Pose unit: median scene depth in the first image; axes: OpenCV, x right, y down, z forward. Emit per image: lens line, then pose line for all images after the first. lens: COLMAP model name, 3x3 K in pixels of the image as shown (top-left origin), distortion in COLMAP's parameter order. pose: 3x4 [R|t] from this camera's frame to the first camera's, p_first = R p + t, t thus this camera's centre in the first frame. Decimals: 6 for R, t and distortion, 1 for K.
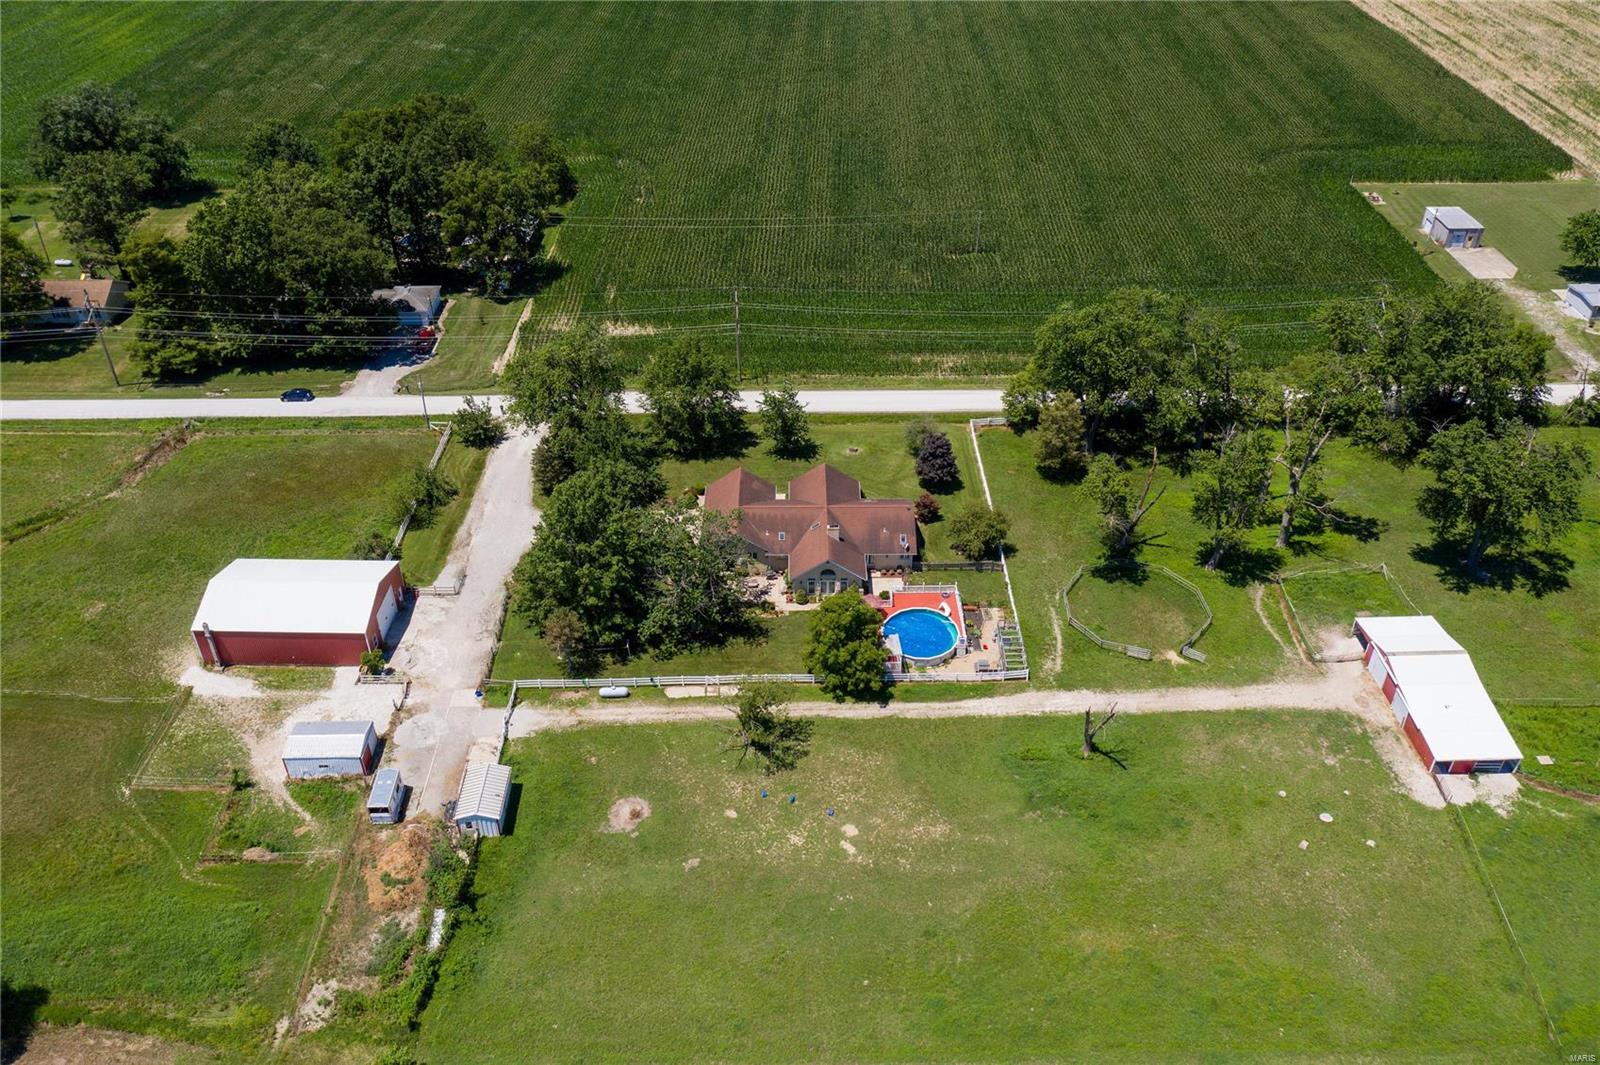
lens RADIAL K [[1286.8, 0, 797.0], [0, 1286.8, 488.7], [0, 0, 1]] dist [-0.019277, 0.004419]
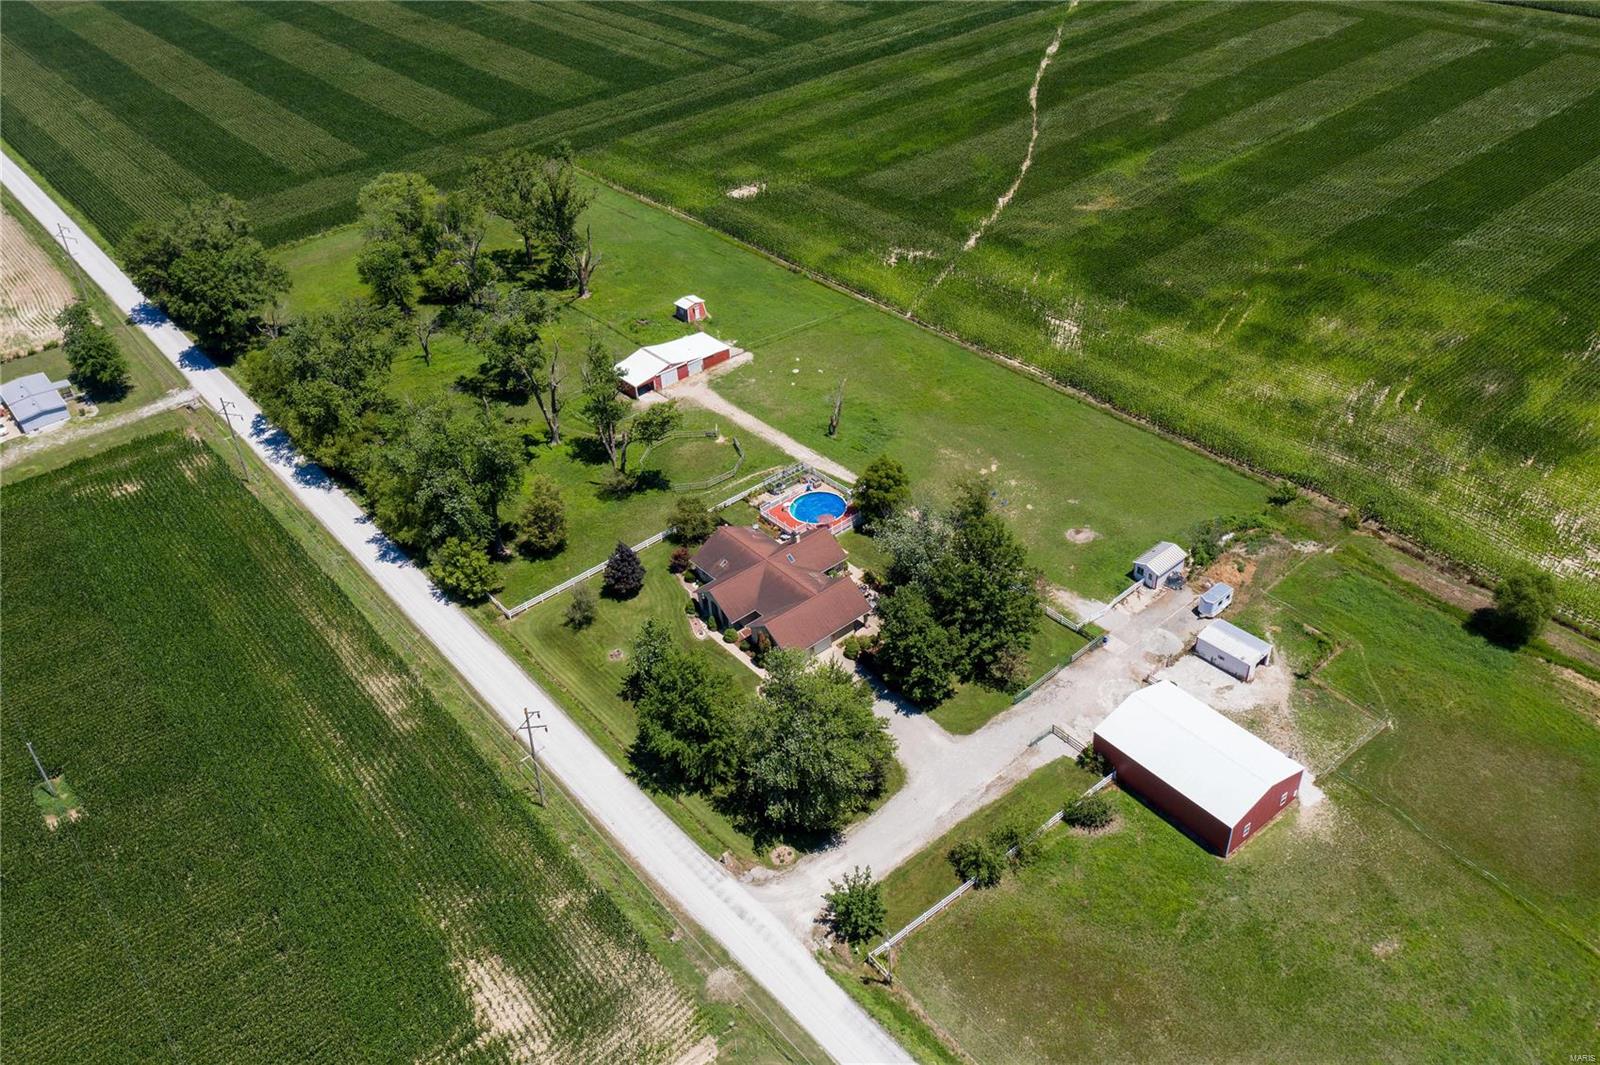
lens RADIAL K [[1253.4, 0, 800.0], [0, 1253.4, 532.5], [0, 0, 1]] dist [-0.015041, 0.010776]
pose [[-0.635157, -0.425980, 0.644295, -0.780255], [0.475047, 0.442287, 0.760731, -0.920344], [-0.609020, 0.789254, -0.078561, 1.180655]]
